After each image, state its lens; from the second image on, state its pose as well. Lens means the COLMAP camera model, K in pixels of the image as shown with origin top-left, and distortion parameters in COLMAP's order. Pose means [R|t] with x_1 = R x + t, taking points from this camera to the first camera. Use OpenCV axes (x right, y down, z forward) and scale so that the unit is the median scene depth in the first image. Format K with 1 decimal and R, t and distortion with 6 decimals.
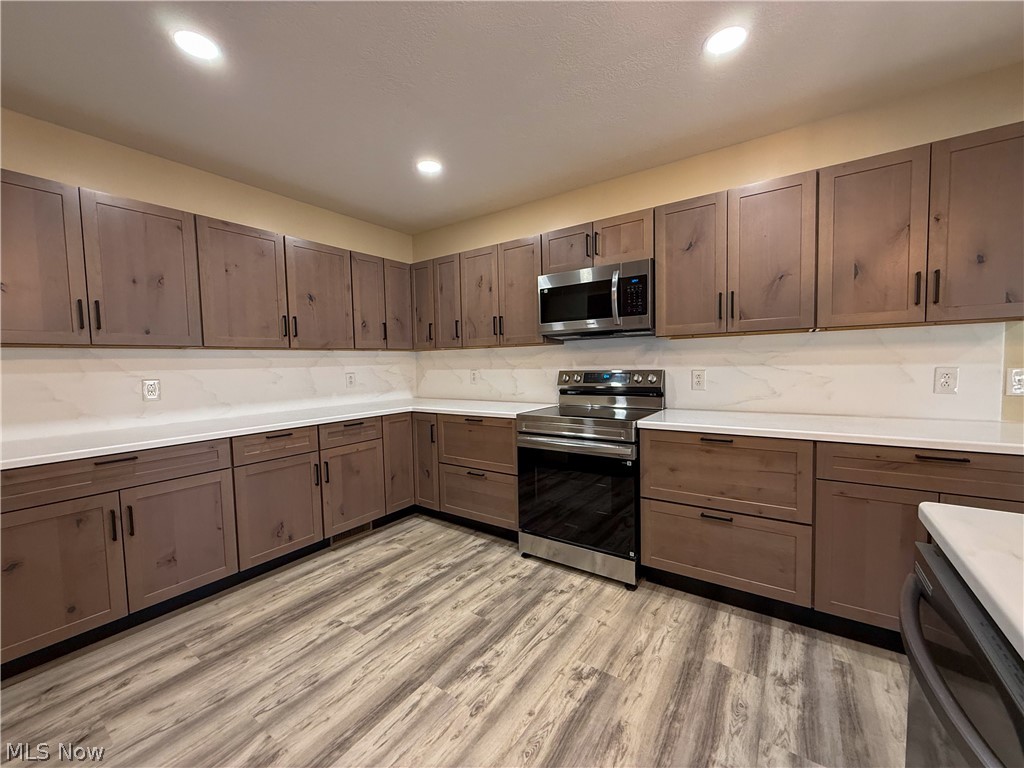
lens RADIAL K [[407.7, 0, 506.9], [0, 407.7, 385.2], [0, 0, 1]] dist [-0.001398, 0.000030]
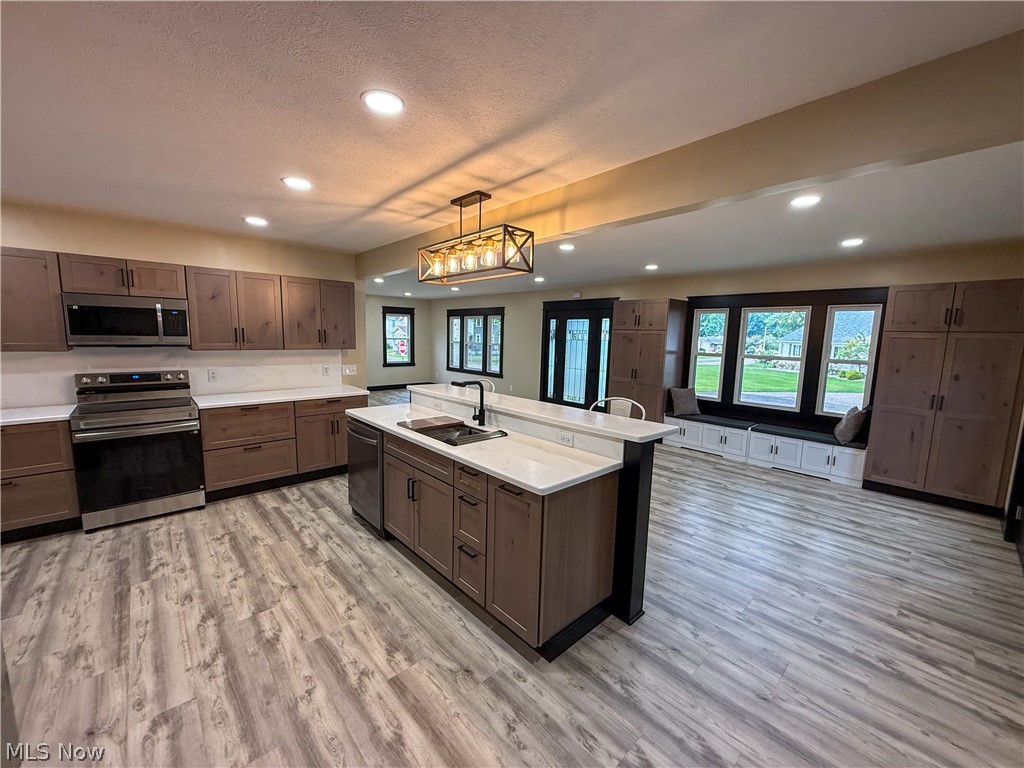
lens RADIAL K [[407.7, 0, 511.1], [0, 407.7, 388.0], [0, 0, 1]] dist [-0.001398, 0.000030]
pose [[0.210895, -0.097062, 0.972678, -1.007605], [0.027740, 0.995251, 0.093300, -0.098021], [-0.977115, 0.007305, 0.212586, -0.571650]]
